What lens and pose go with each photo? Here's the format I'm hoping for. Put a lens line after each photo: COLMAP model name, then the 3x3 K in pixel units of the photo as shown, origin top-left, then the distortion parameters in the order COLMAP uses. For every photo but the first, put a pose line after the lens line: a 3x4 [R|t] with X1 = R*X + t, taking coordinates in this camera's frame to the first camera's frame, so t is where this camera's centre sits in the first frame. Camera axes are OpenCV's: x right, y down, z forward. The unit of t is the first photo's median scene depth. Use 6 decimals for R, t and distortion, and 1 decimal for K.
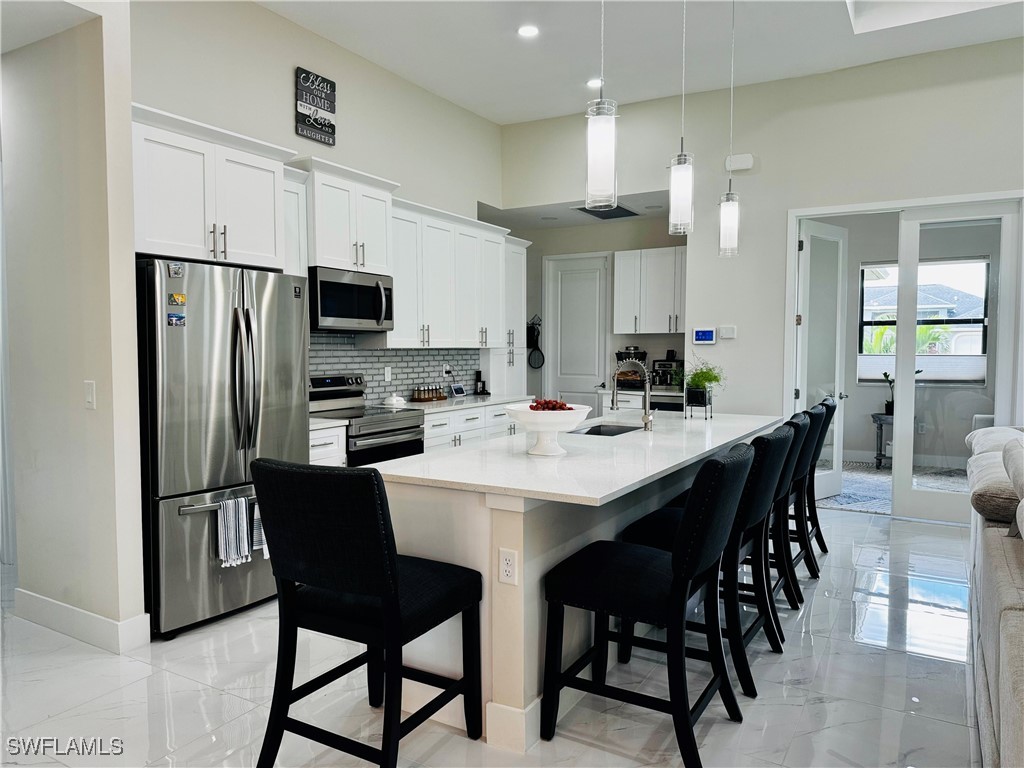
lens RADIAL K [[721.2, 0, 506.9], [0, 721.2, 377.9], [0, 0, 1]] dist [0.045594, -0.050960]
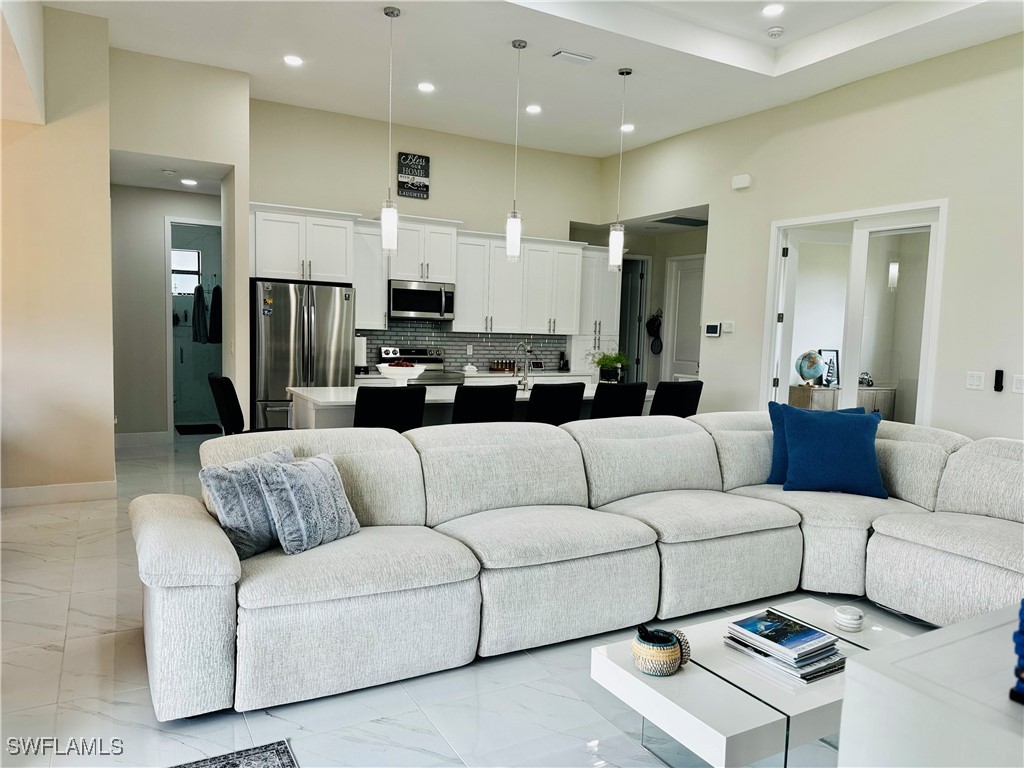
lens RADIAL K [[721.2, 0, 518.6], [0, 721.2, 391.5], [0, 0, 1]] dist [0.045594, -0.050960]
pose [[0.862369, 0.069023, -0.501554, 0.726324], [-0.051337, 0.997478, 0.049003, 0.002371], [0.503671, -0.016510, 0.863738, -0.233256]]
